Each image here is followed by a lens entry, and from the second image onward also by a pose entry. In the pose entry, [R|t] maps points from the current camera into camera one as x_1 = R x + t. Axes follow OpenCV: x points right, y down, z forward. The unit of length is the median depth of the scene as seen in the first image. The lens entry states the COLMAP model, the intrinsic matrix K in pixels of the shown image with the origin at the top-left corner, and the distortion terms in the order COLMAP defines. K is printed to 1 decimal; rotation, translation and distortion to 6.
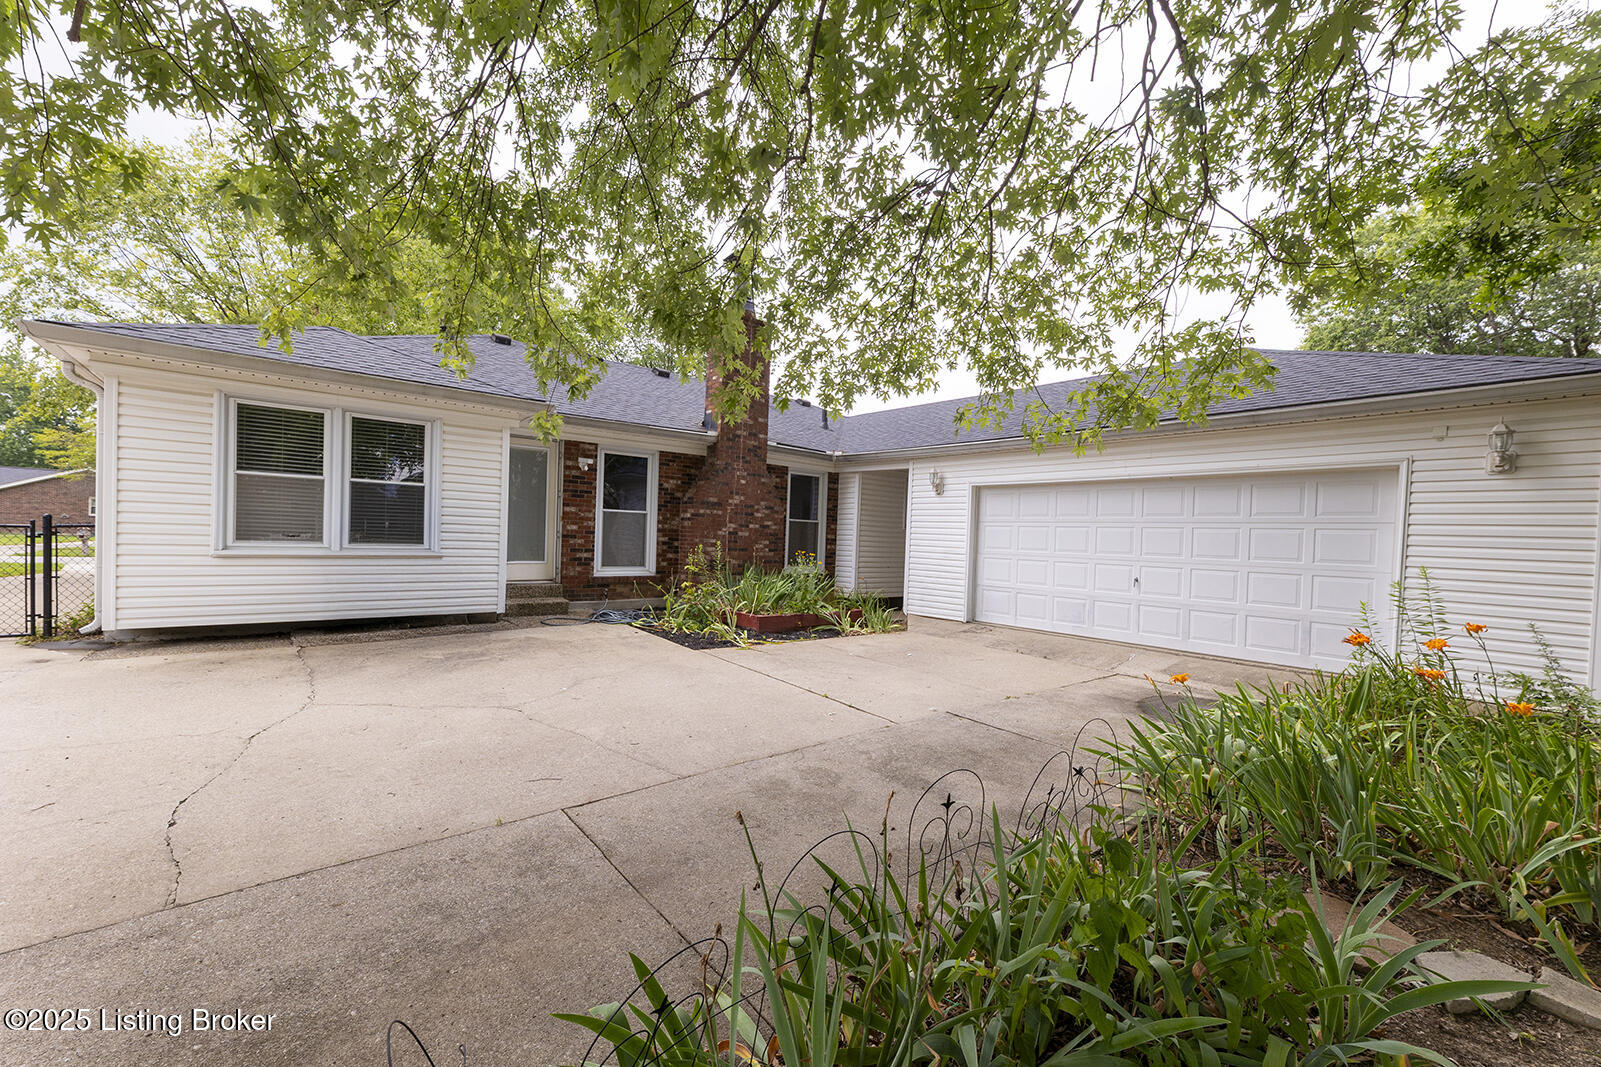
lens RADIAL K [[640.5, 0, 794.9], [0, 640.5, 541.6], [0, 0, 1]] dist [0.000678, -0.000124]
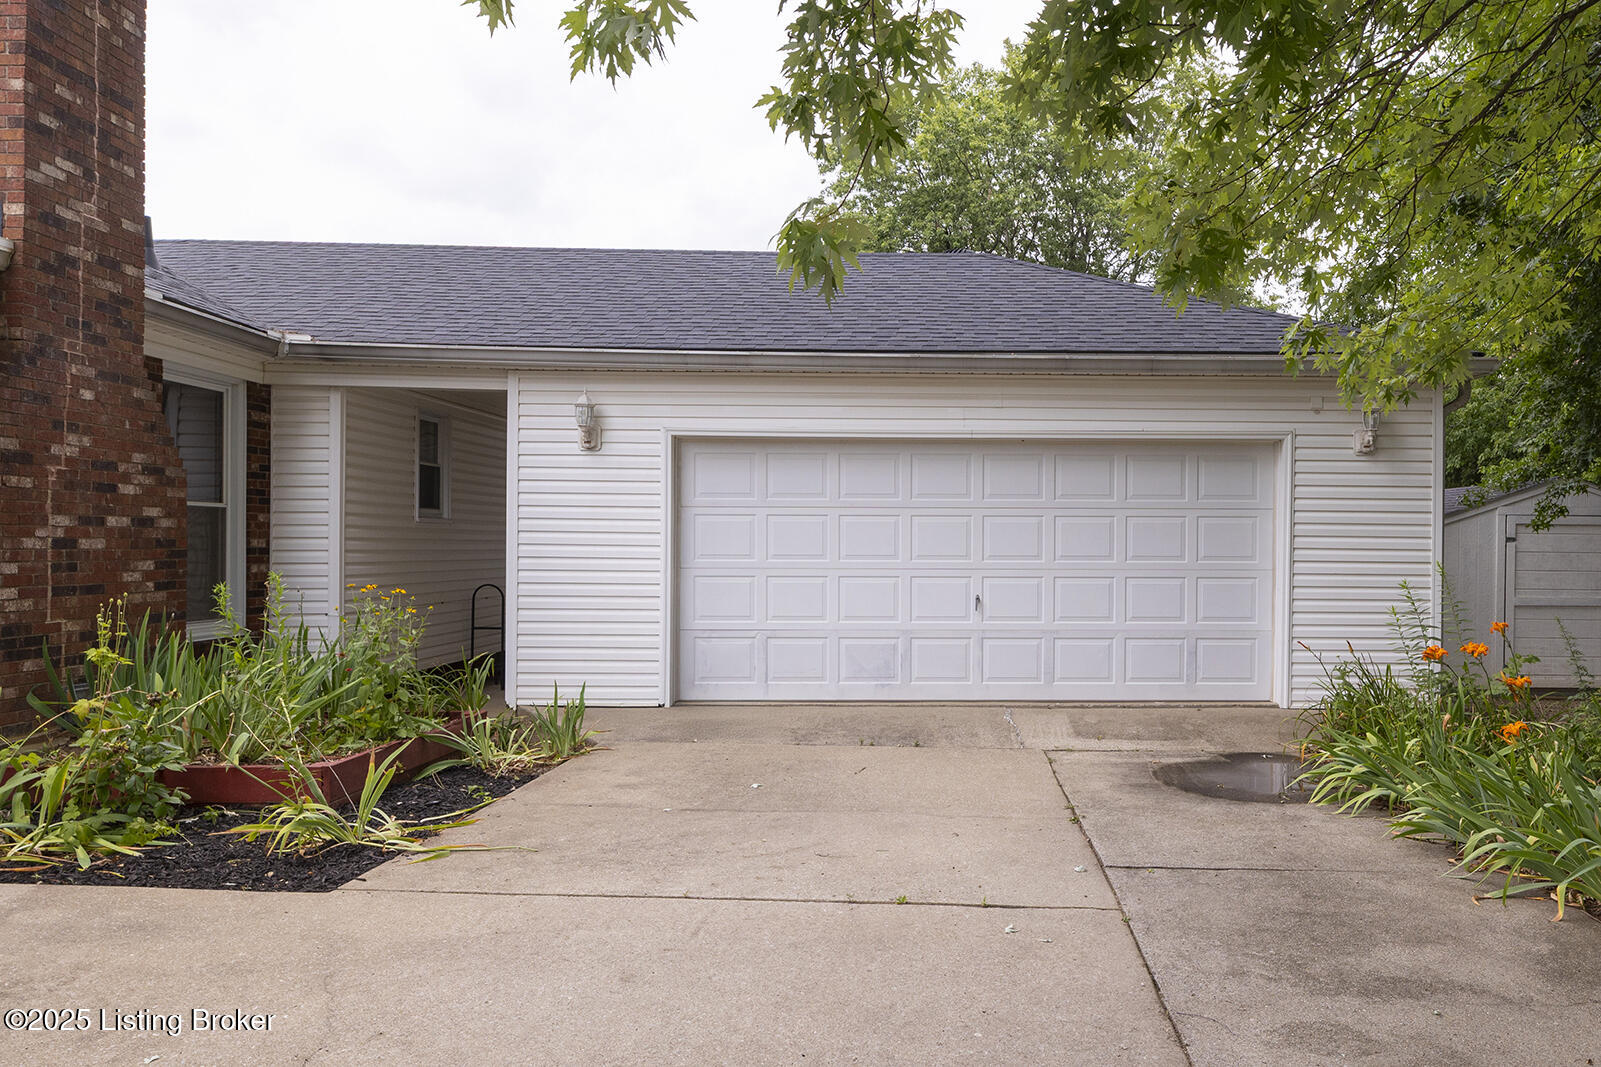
lens RADIAL K [[1209.8, 0, 801.0], [0, 1209.8, 539.9], [0, 0, 1]] dist [0.000601, -0.002609]
pose [[0.614513, -0.028810, 0.788381, -0.494918], [0.022390, 0.999567, 0.019075, -0.024660], [-0.788589, 0.005930, 0.614892, 0.391606]]
